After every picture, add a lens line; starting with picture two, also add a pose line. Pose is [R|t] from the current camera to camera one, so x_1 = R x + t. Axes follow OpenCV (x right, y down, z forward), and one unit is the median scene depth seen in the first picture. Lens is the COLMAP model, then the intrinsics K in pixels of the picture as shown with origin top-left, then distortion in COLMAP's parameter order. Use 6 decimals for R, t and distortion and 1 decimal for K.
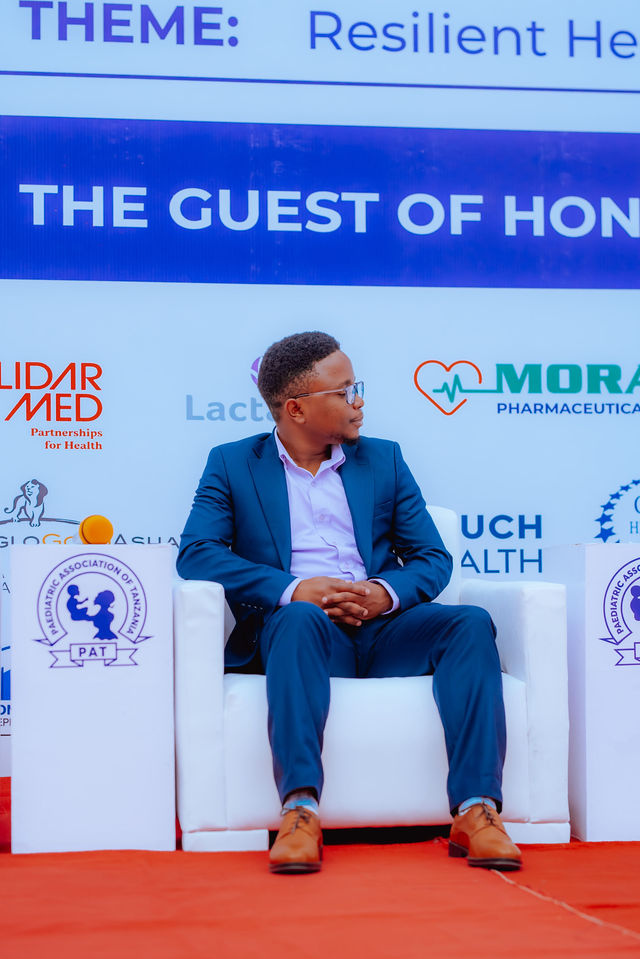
lens RADIAL K [[2261.3, 0, 301.0], [0, 2261.3, 497.6], [0, 0, 1]] dist [0.010070, -0.504740]
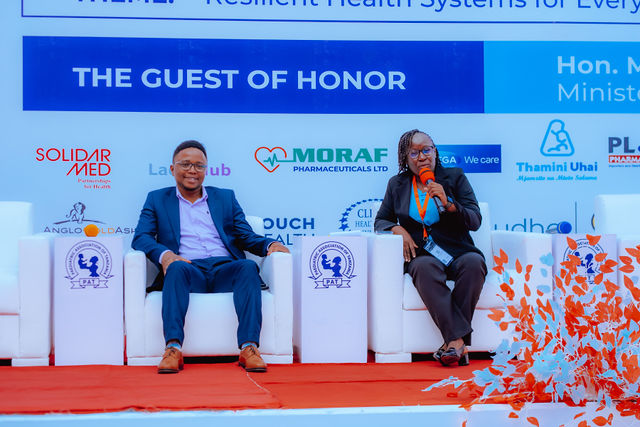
lens RADIAL K [[1509.1, 0, 303.0], [0, 1509.1, 199.6], [0, 0, 1]] dist [0.010070, -0.504740]
pose [[0.999568, 0.002662, -0.029279, 0.139394], [-0.002068, 0.999792, 0.020284, -0.039859], [0.029327, -0.020215, 0.999365, -0.451990]]
